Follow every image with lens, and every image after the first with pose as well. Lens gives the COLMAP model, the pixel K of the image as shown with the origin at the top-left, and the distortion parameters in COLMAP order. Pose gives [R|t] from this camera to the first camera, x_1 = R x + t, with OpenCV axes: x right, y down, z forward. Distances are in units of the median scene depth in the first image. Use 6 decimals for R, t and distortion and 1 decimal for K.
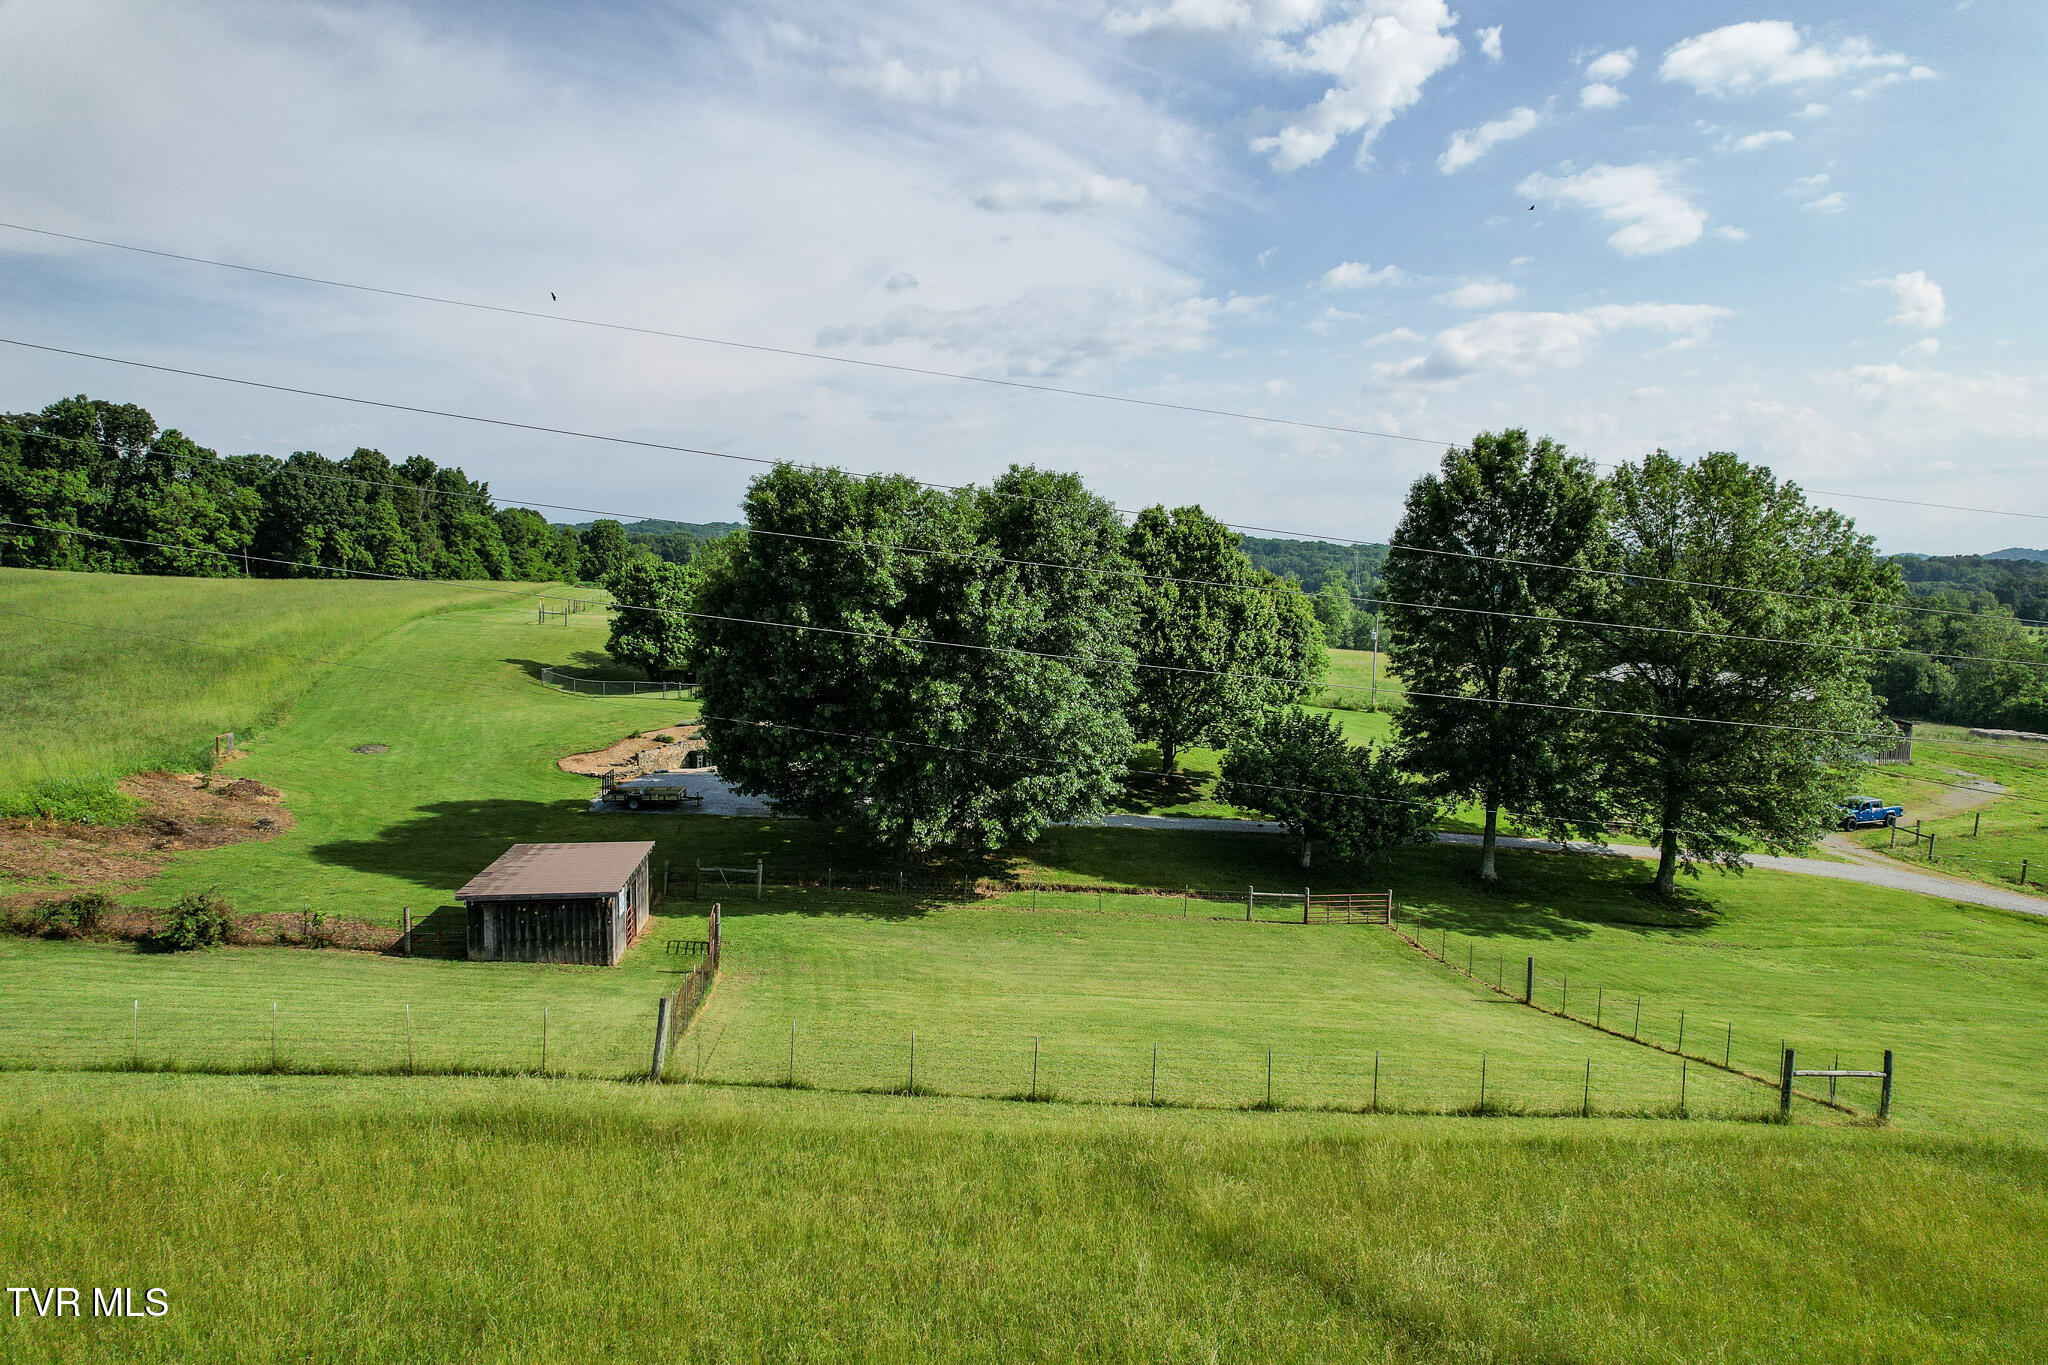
lens RADIAL K [[1309.2, 0, 1038.5], [0, 1309.2, 689.7], [0, 0, 1]] dist [-0.054571, 0.046380]
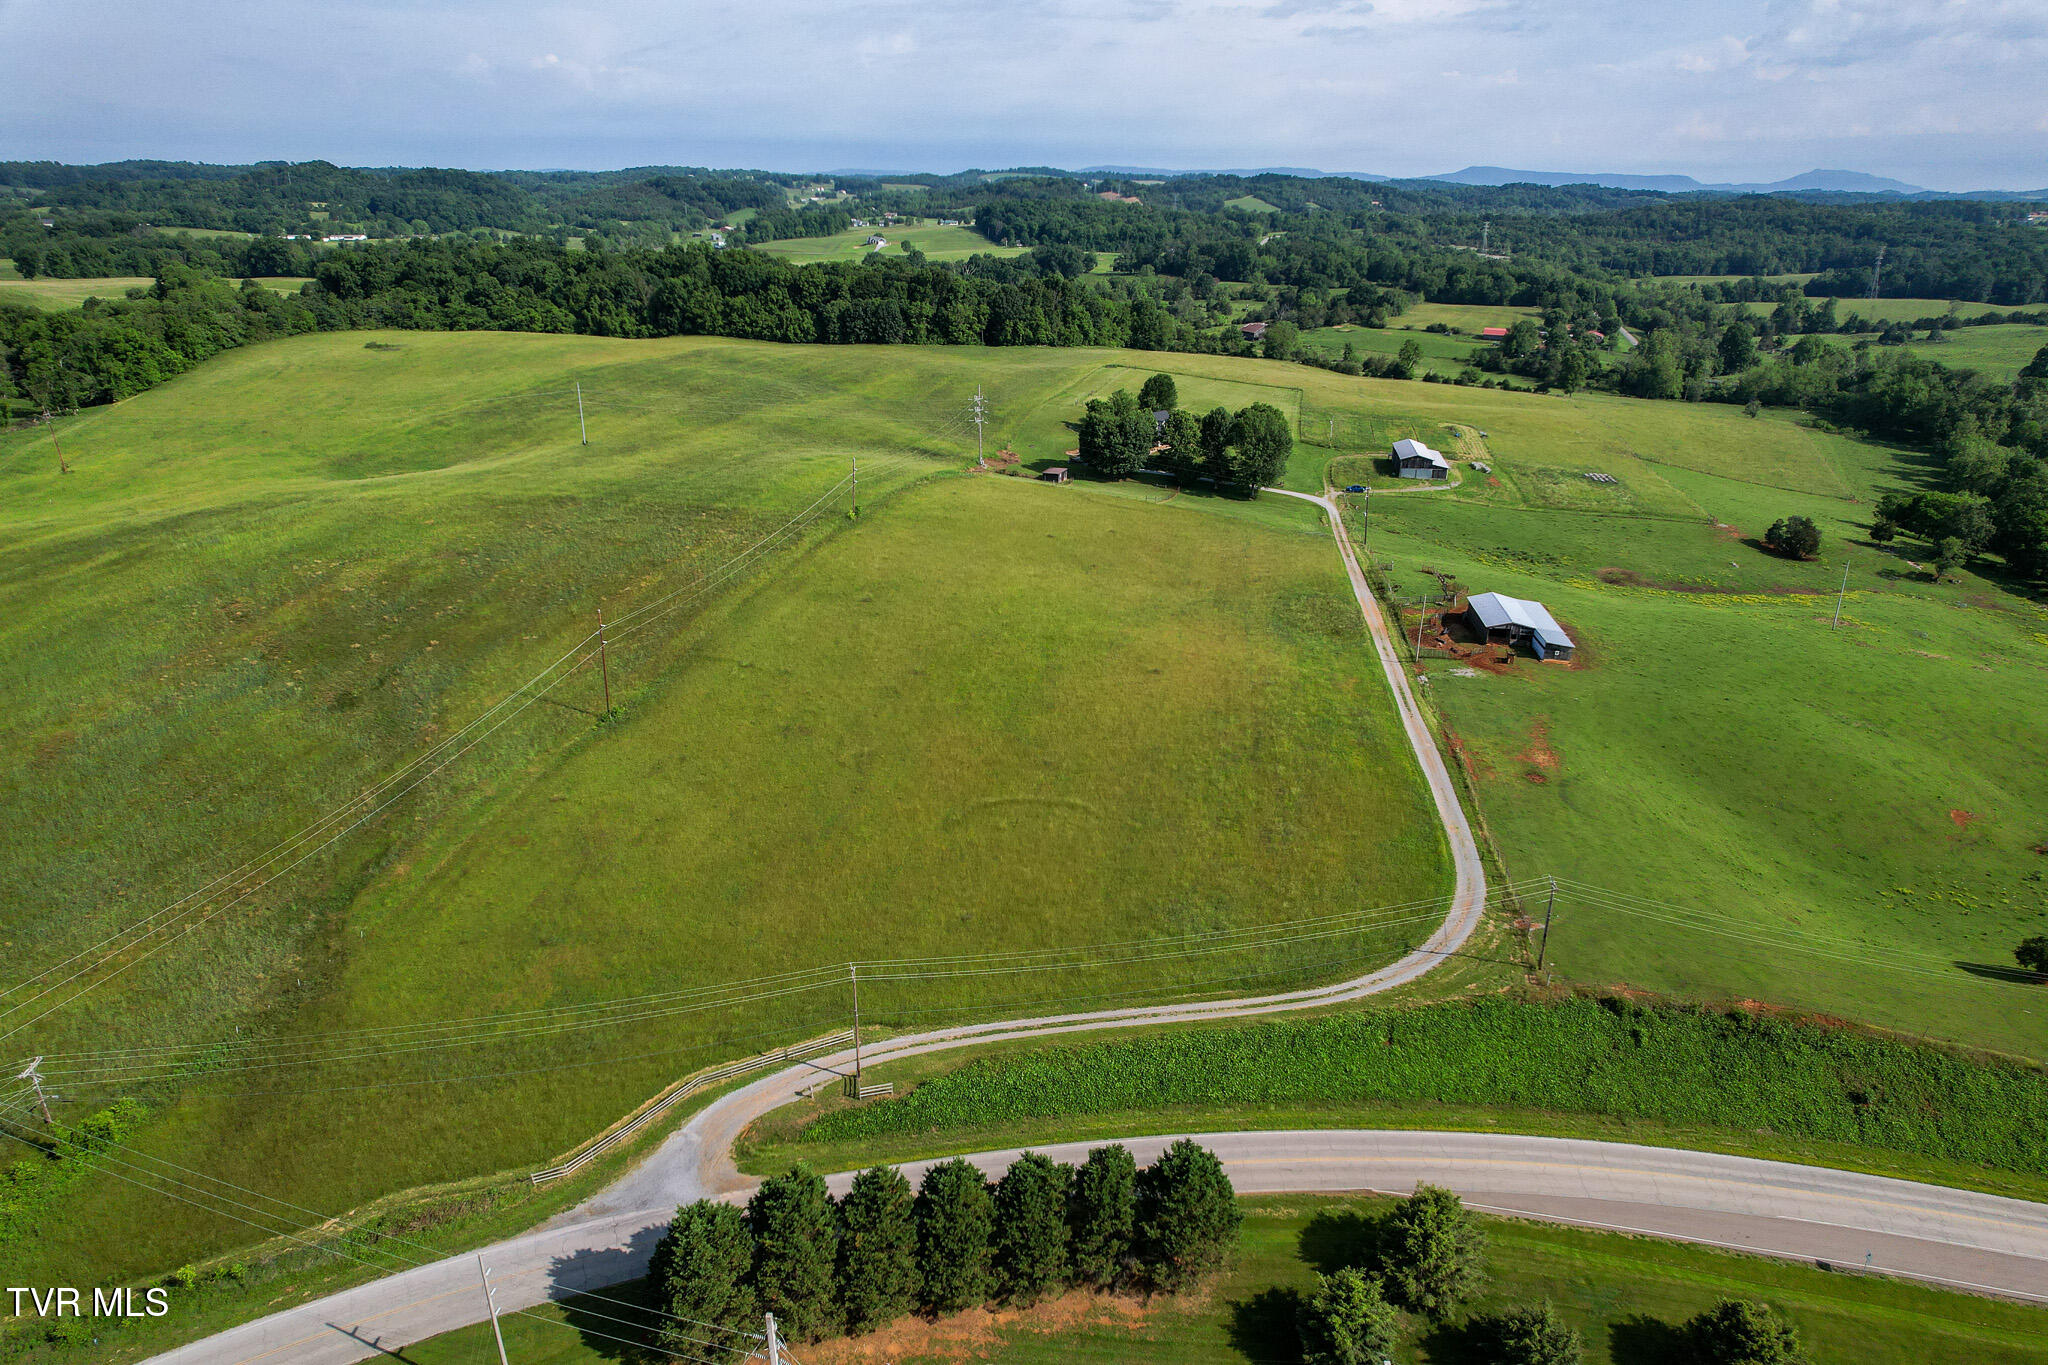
lens RADIAL K [[1309.2, 0, 1021.2], [0, 1309.2, 691.5], [0, 0, 1]] dist [-0.054571, 0.046380]
pose [[0.887777, 0.159896, -0.431608, 0.598288], [-0.037905, 0.959933, 0.277656, -0.149312], [0.458710, -0.230136, 0.858267, -1.202868]]
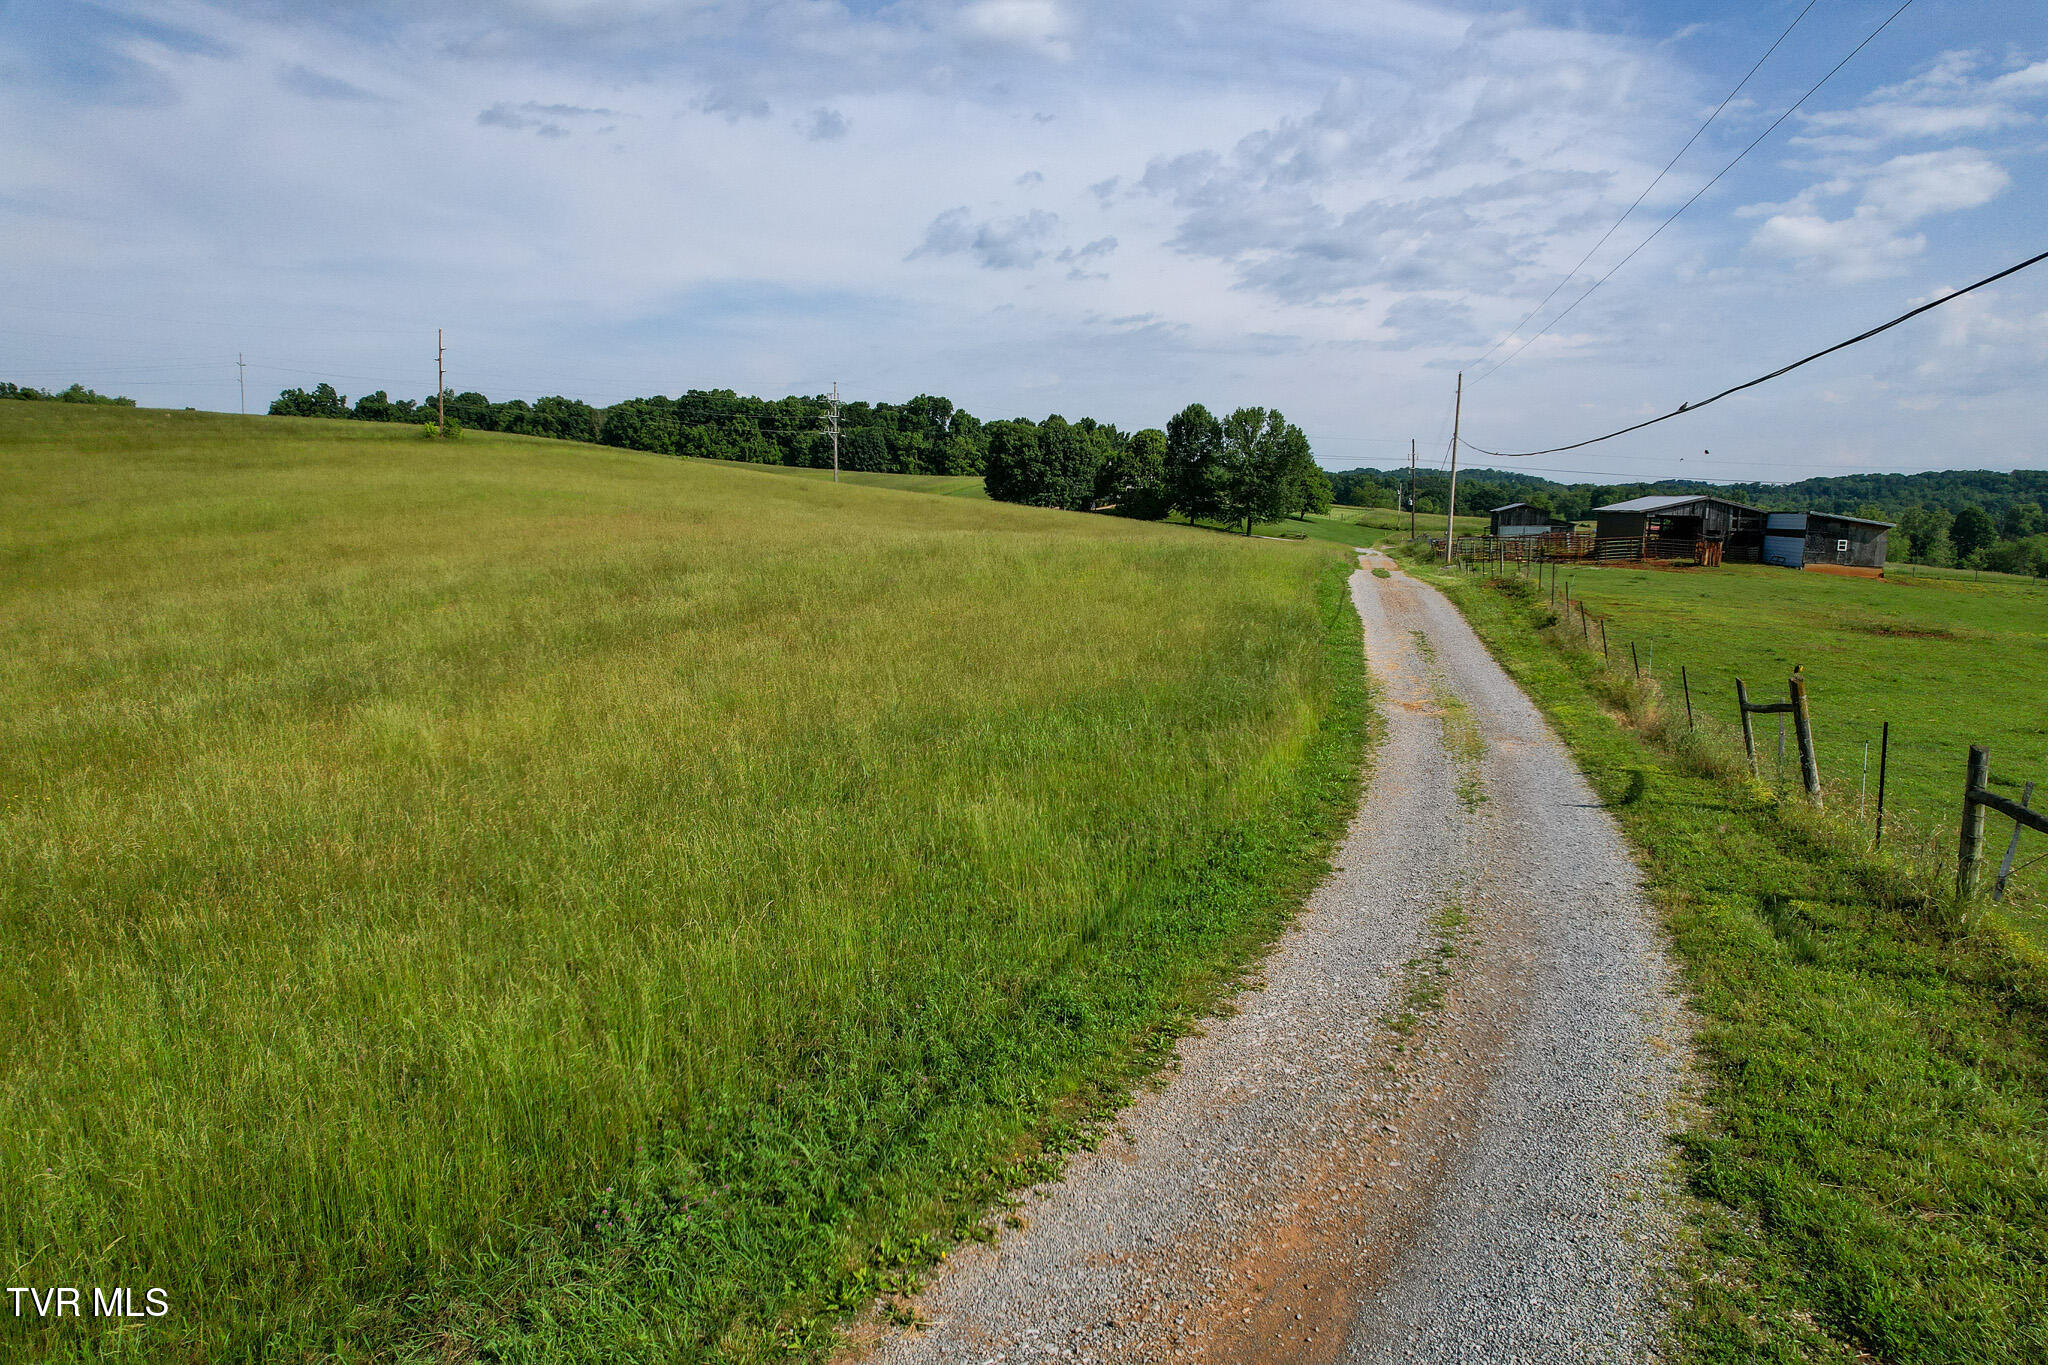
lens RADIAL K [[1309.2, 0, 1011.9], [0, 1309.2, 688.1], [0, 0, 1]] dist [-0.054571, 0.046380]
pose [[0.823021, 0.075013, -0.563035, 0.544934], [-0.054090, 0.997087, 0.053775, 0.109864], [0.565429, -0.013803, 0.824681, -0.598627]]
